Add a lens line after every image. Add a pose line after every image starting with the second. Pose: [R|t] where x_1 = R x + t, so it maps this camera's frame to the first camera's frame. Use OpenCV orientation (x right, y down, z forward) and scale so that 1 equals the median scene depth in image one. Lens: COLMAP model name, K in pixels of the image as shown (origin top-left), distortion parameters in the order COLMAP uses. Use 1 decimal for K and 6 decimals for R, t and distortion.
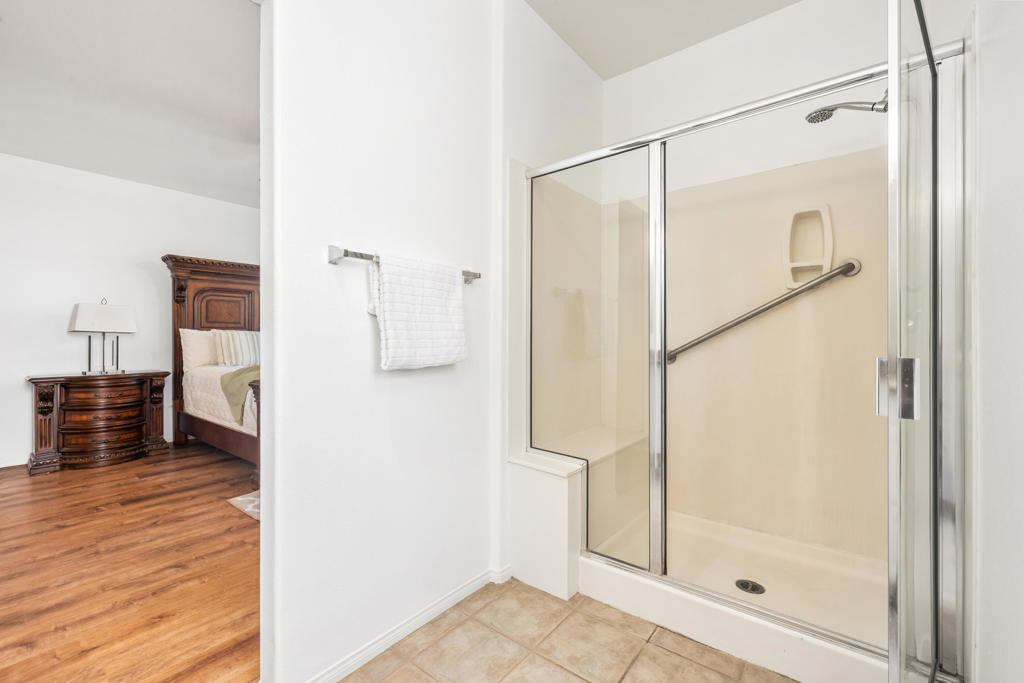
lens RADIAL K [[430.5, 0, 507.9], [0, 430.5, 336.0], [0, 0, 1]] dist [0.001446, 0.000552]
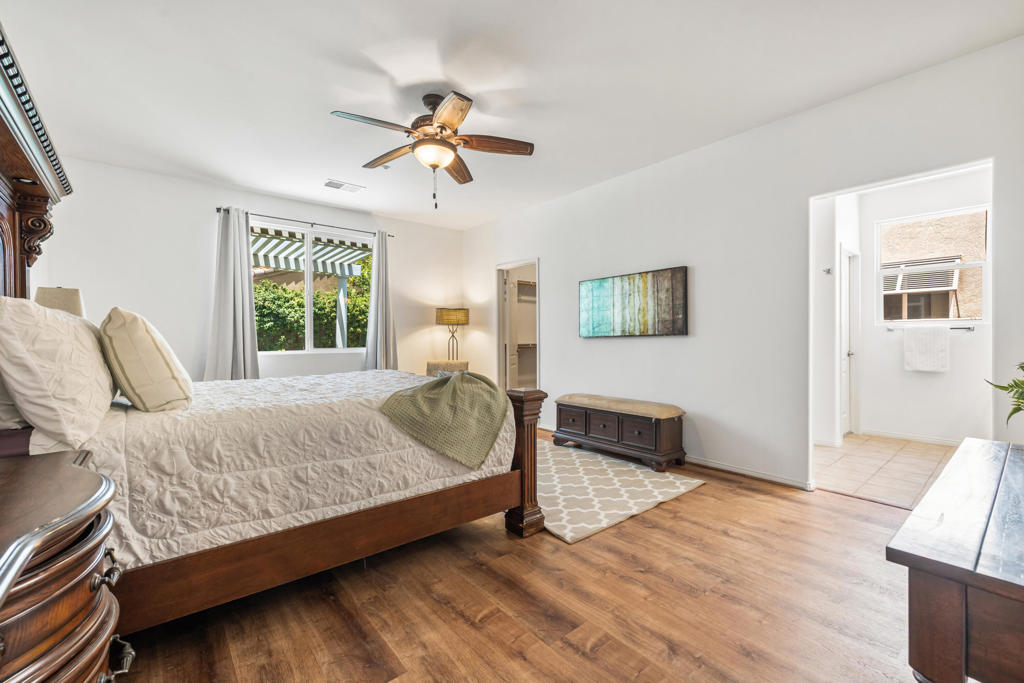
lens RADIAL K [[430.5, 0, 507.9], [0, 430.5, 336.0], [0, 0, 1]] dist [0.001446, 0.000552]
pose [[0.207928, 0.003774, 0.978137, -1.076633], [-0.005521, 0.999981, -0.002684, 0.007267], [-0.978129, -0.004842, 0.207945, 0.711668]]
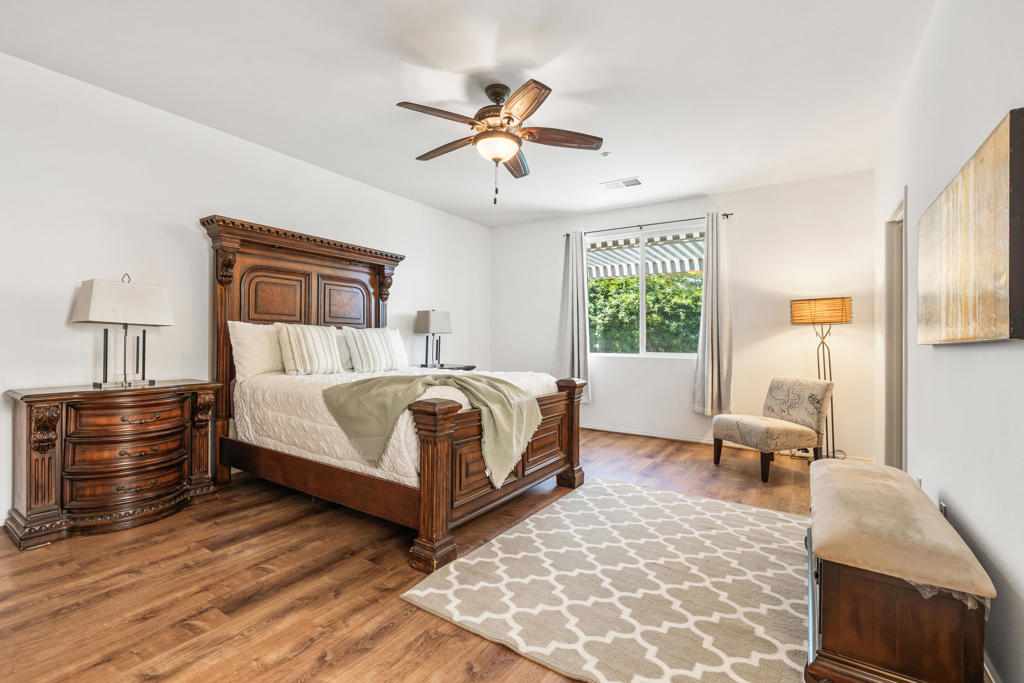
lens RADIAL K [[446.1, 0, 515.7], [0, 446.1, 339.3], [0, 0, 1]] dist [0.000321, -0.000259]
pose [[0.995261, 0.011898, 0.096505, -0.412035], [-0.012522, 0.999904, 0.005858, 0.003220], [-0.096426, -0.007039, 0.995315, 0.257897]]
